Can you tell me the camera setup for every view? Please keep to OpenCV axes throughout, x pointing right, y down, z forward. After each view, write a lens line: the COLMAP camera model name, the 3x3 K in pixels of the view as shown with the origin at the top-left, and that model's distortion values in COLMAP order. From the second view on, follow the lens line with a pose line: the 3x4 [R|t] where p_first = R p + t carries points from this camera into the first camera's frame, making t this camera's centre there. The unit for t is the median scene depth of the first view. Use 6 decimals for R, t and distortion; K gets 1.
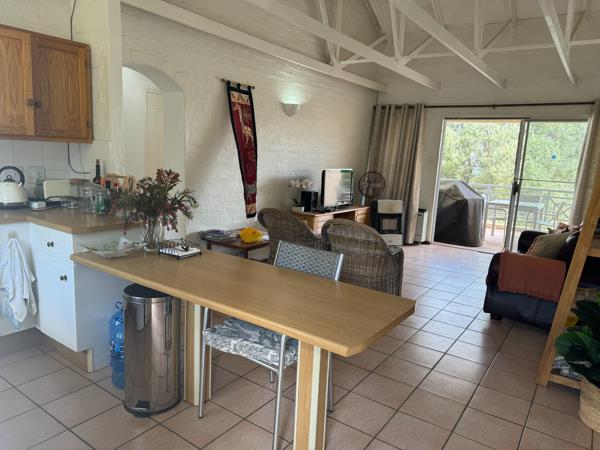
lens RADIAL K [[424.8, 0, 300.9], [0, 424.8, 226.9], [0, 0, 1]] dist [0.030831, -0.036477]
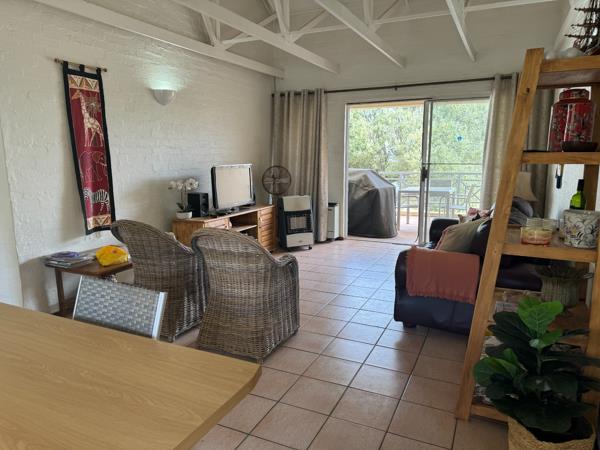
lens RADIAL K [[421.2, 0, 297.8], [0, 421.2, 226.6], [0, 0, 1]] dist [0.058807, -0.074459]
pose [[0.985049, -0.085159, 0.149755, 0.100734], [0.084184, 0.996367, 0.012852, -0.013243], [-0.150305, -0.000053, 0.988640, 0.152648]]
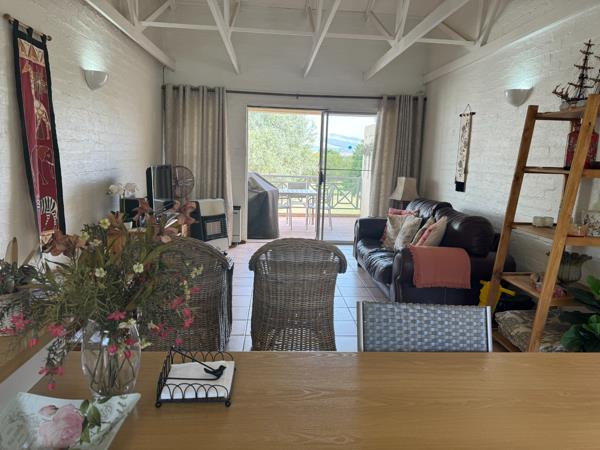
lens RADIAL K [[421.2, 0, 297.8], [0, 421.2, 226.6], [0, 0, 1]] dist [0.058807, -0.074459]
pose [[0.778620, -0.127532, 0.614399, -0.241594], [0.110576, 0.991693, 0.065716, -0.062719], [-0.617676, 0.016770, 0.786254, 0.312232]]
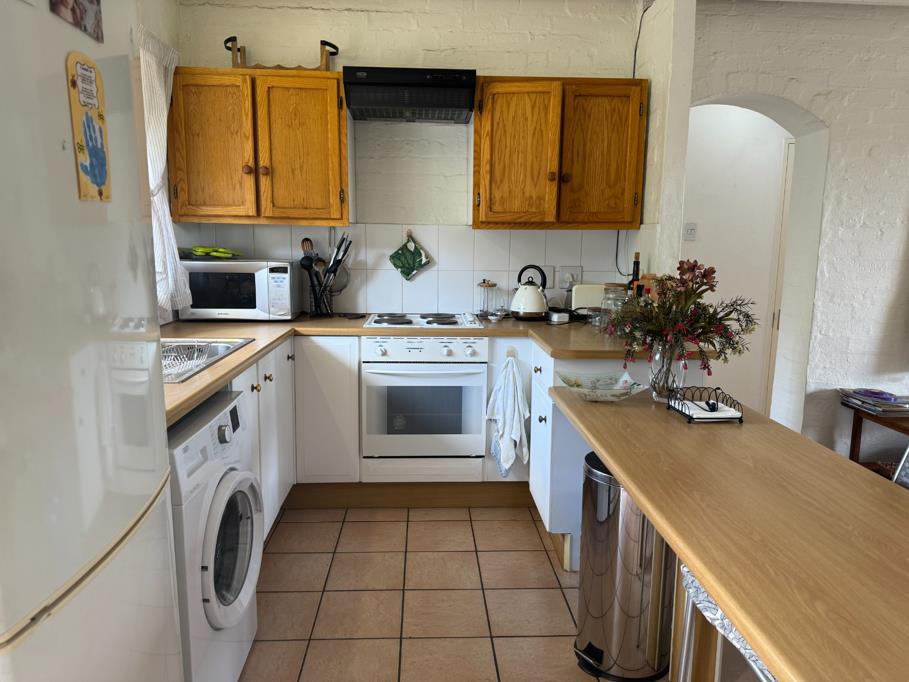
lens RADIAL K [[638.1, 0, 451.1], [0, 638.1, 343.4], [0, 0, 1]] dist [0.058807, -0.074459]
pose [[0.608352, 0.080921, -0.789531, 0.087615], [-0.115455, 0.993230, 0.012838, -0.000274], [0.785225, 0.083345, 0.613576, 0.121787]]
